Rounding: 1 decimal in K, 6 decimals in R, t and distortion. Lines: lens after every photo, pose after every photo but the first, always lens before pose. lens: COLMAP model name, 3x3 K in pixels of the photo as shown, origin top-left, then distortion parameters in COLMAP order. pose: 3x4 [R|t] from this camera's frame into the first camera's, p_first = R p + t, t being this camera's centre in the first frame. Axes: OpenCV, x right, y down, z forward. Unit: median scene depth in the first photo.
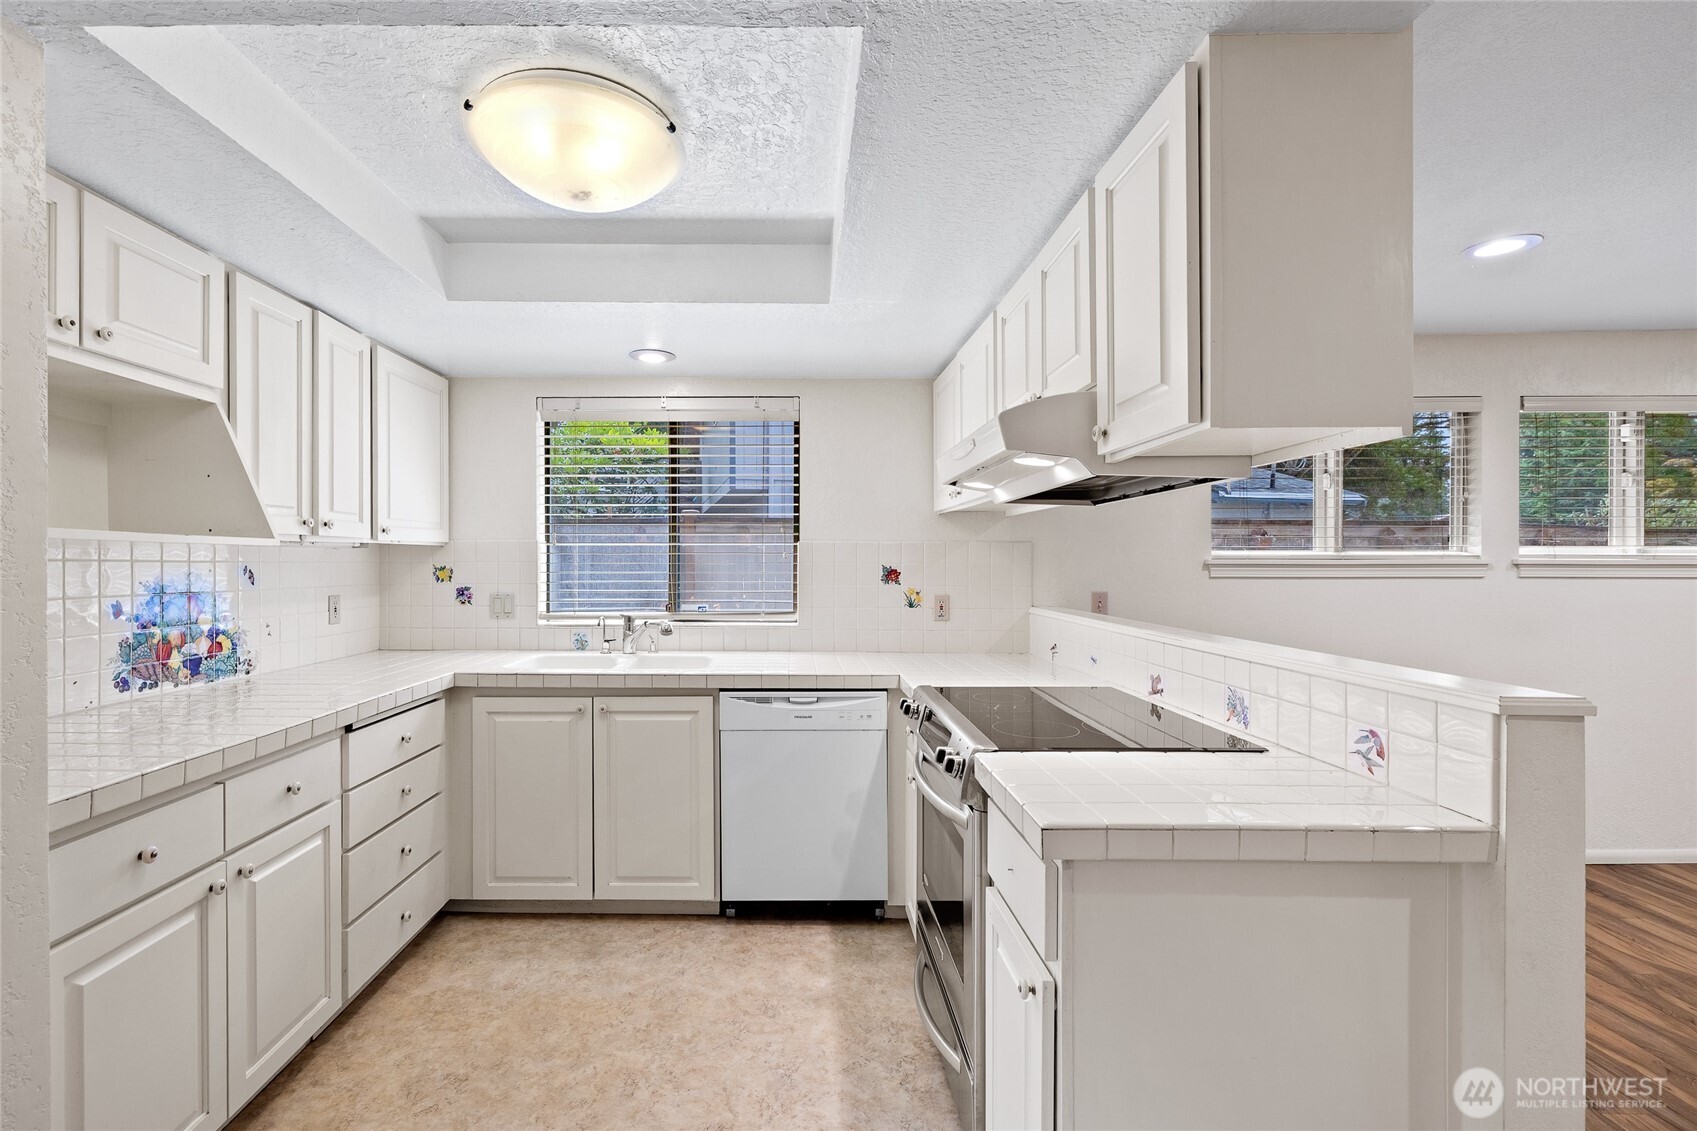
lens RADIAL K [[734.8, 0, 800.2], [0, 734.8, 567.0], [0, 0, 1]] dist [0.004120, -0.000515]
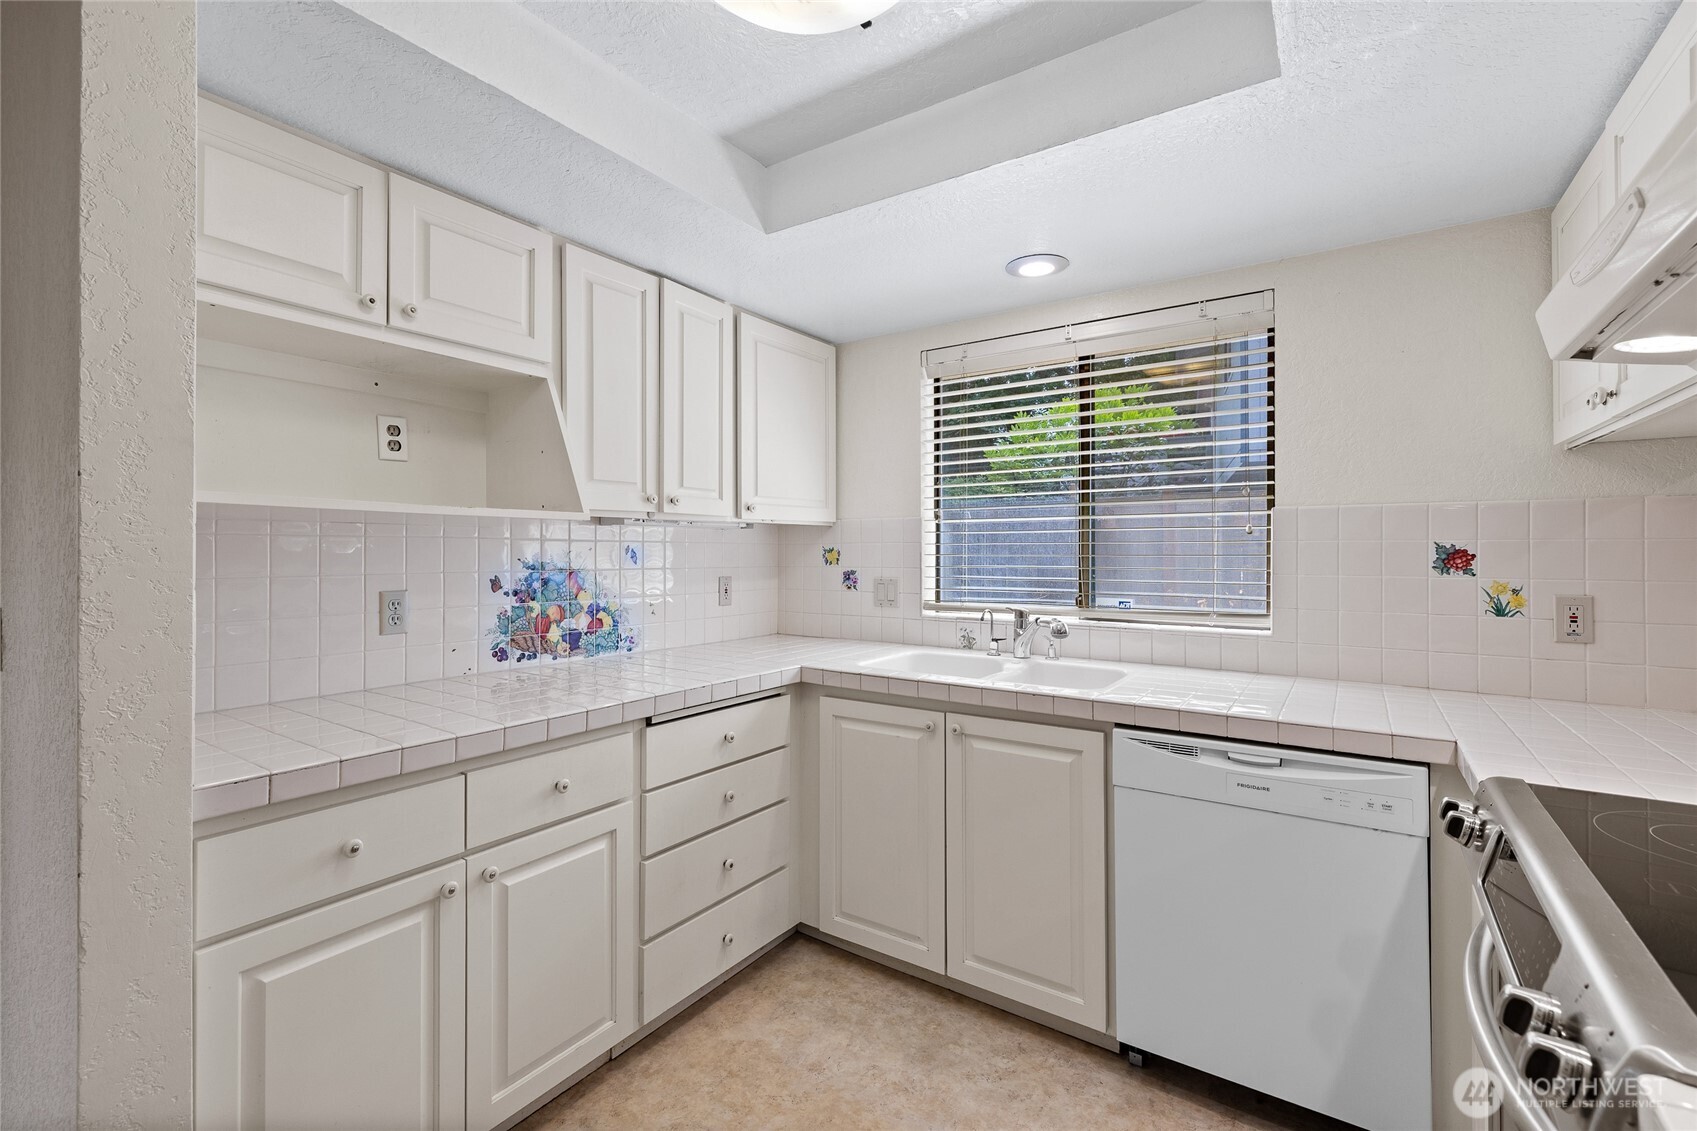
lens RADIAL K [[734.8, 0, 852.6], [0, 734.8, 550.6], [0, 0, 1]] dist [0.004120, -0.000515]
pose [[0.822626, -0.003298, -0.568574, 0.082916], [-0.002157, 0.999958, -0.008920, 0.013718], [0.568579, 0.008564, 0.822584, 0.319304]]
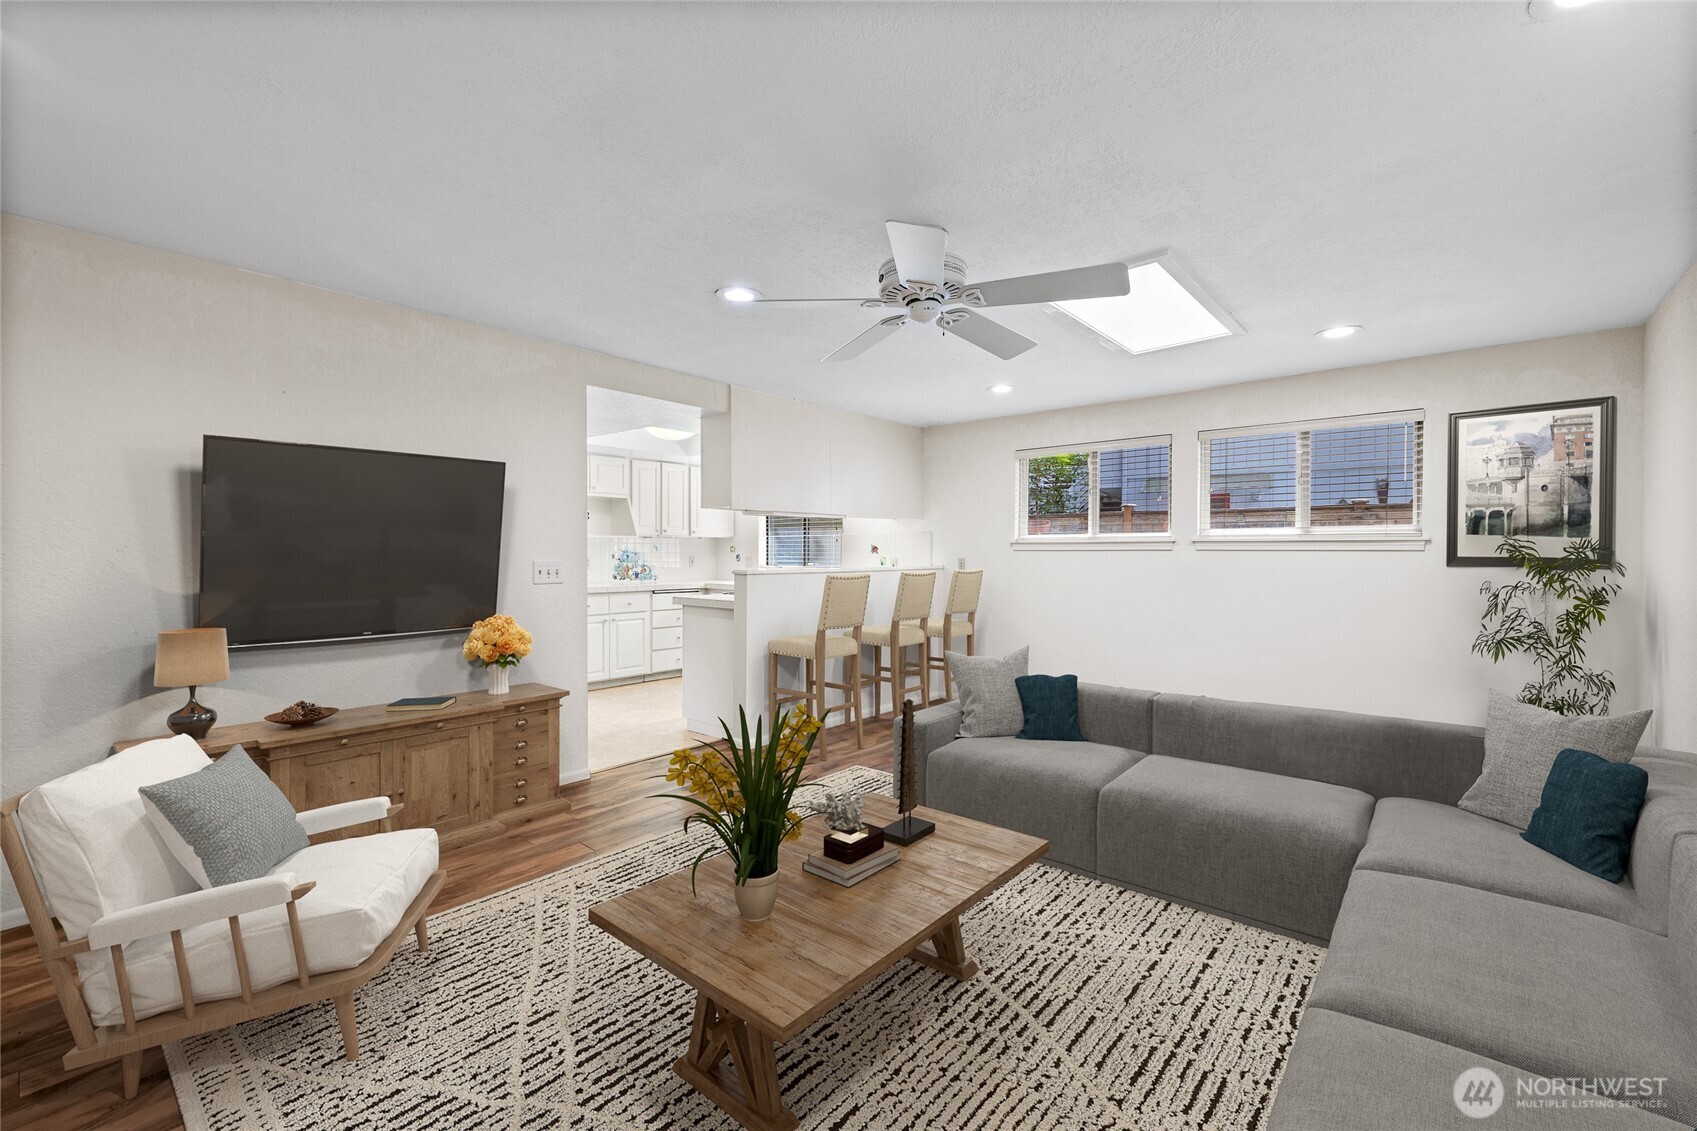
lens RADIAL K [[734.8, 0, 846.1], [0, 734.8, 565.8], [0, 0, 1]] dist [0.004120, -0.000515]
pose [[0.752658, 0.012773, -0.658288, 1.784865], [-0.006280, 0.999906, 0.012221, 0.041123], [0.658382, -0.005064, 0.752667, -0.747505]]
